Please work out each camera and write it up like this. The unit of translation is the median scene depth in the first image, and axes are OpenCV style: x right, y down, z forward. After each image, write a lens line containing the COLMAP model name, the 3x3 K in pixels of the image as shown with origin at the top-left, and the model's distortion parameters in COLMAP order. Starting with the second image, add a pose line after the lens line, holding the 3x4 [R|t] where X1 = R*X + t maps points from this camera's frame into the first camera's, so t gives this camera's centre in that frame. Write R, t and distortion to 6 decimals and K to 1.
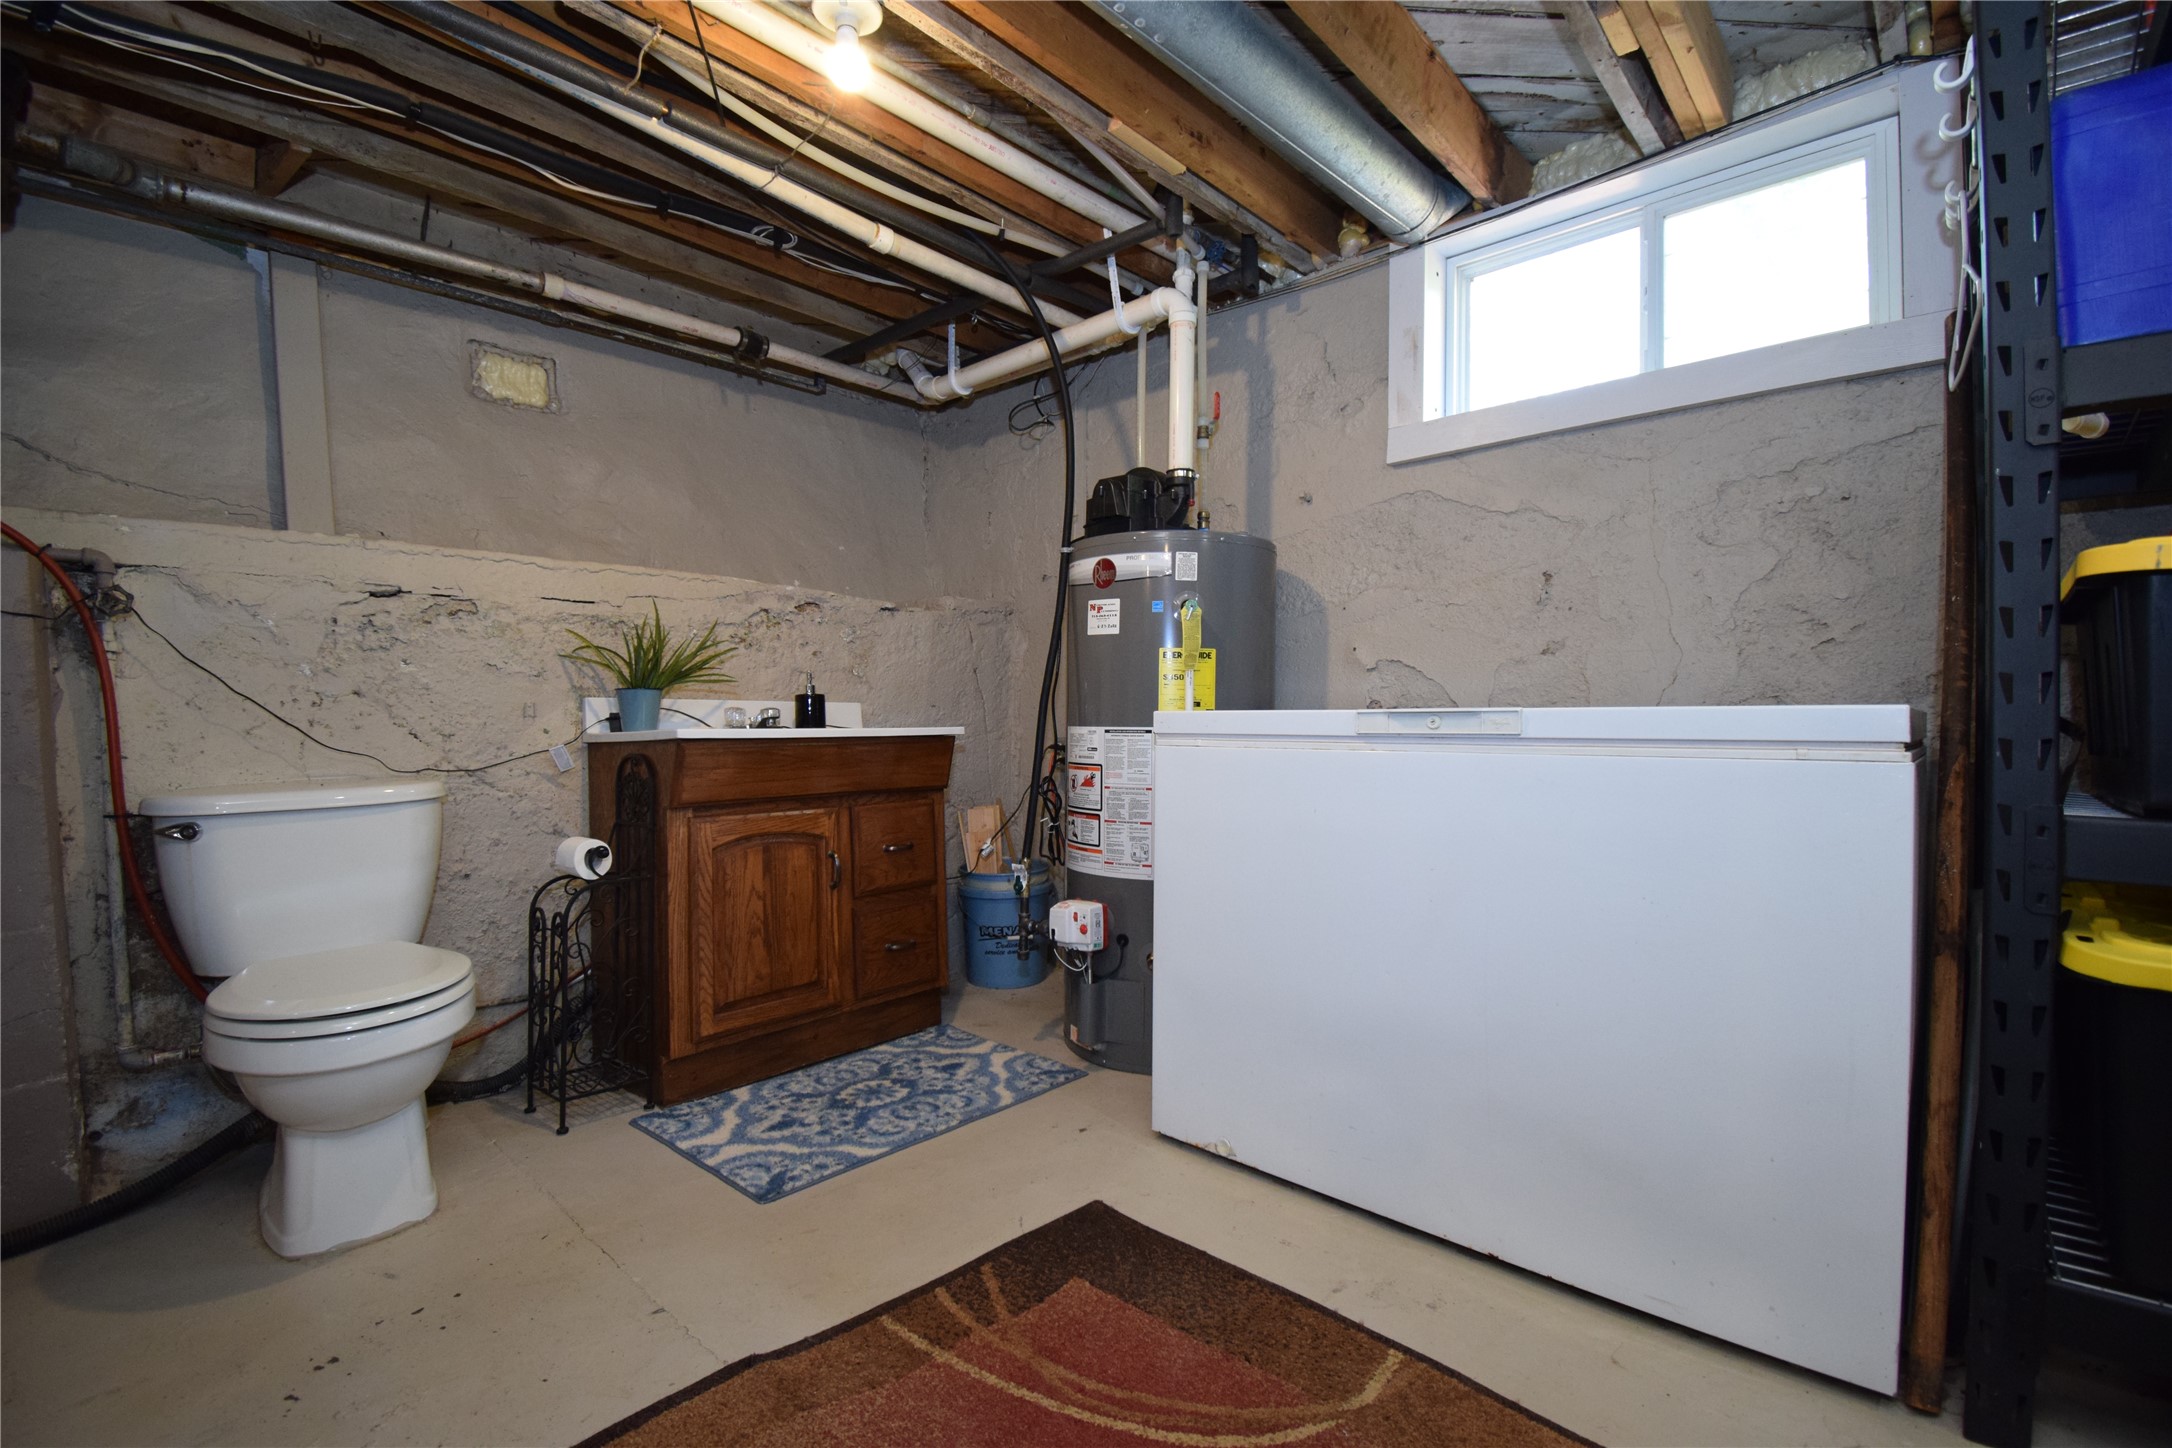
lens RADIAL K [[955.5, 0, 1091.8], [0, 955.5, 727.0], [0, 0, 1]] dist [0.022445, -0.026635]
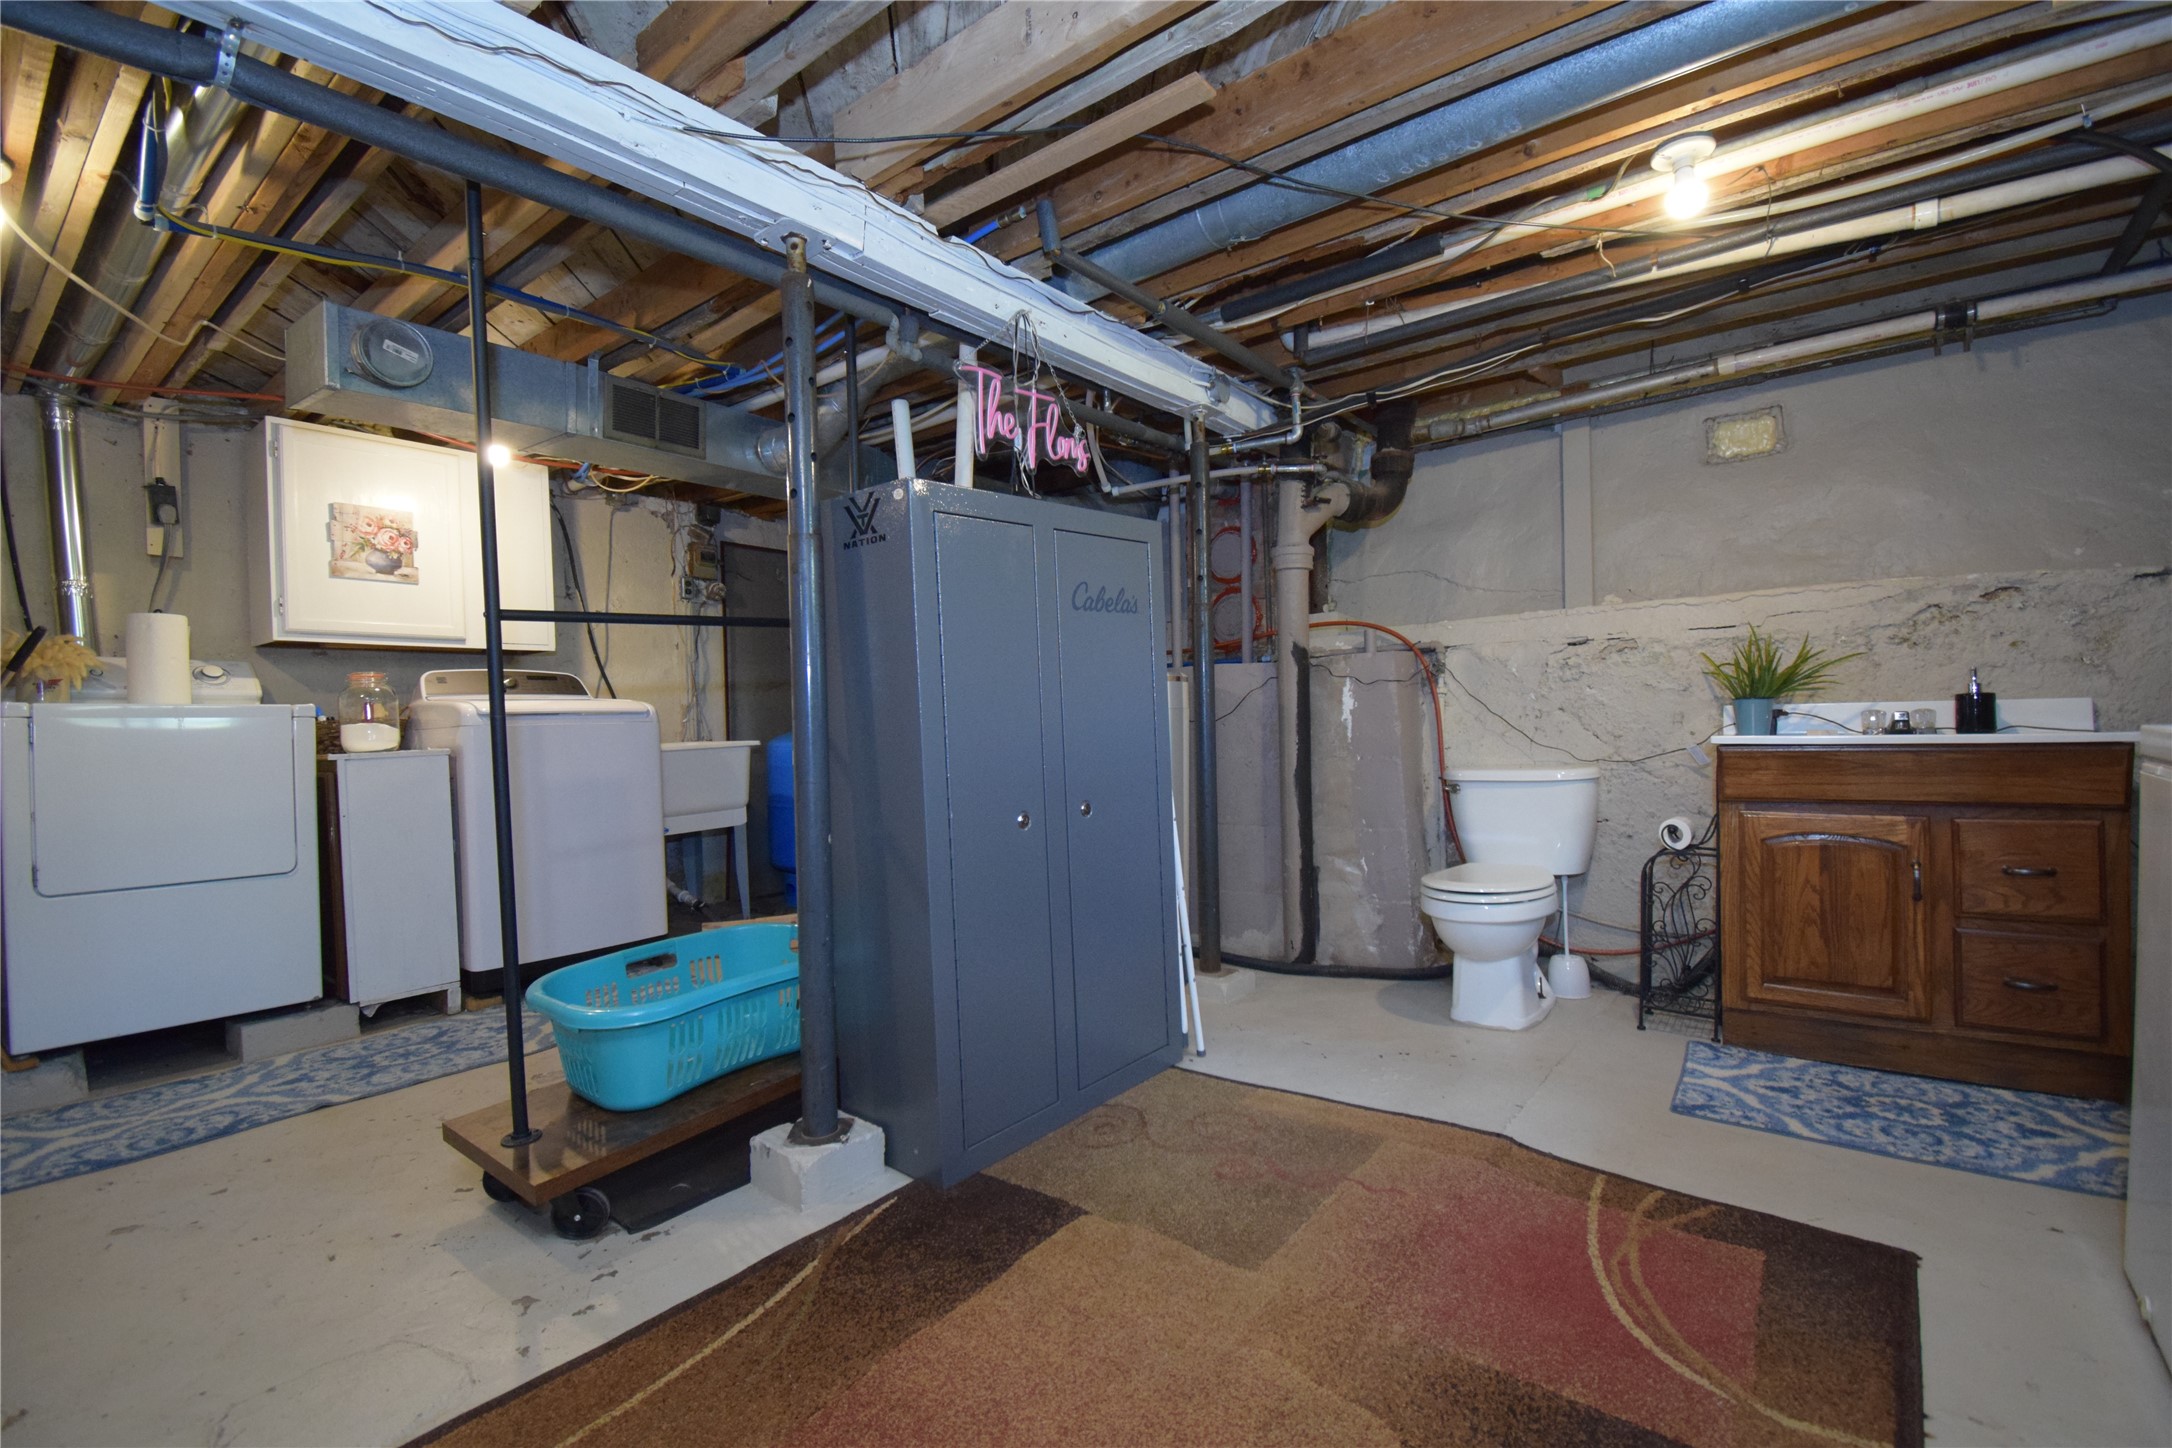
lens RADIAL K [[983.9, 0, 1091.9], [0, 983.9, 722.3], [0, 0, 1]] dist [0.026073, -0.030707]
pose [[0.066872, 0.005881, -0.997744, 0.713438], [0.022365, 0.999723, 0.007392, -0.038859], [0.997511, -0.022809, 0.066722, 0.116833]]
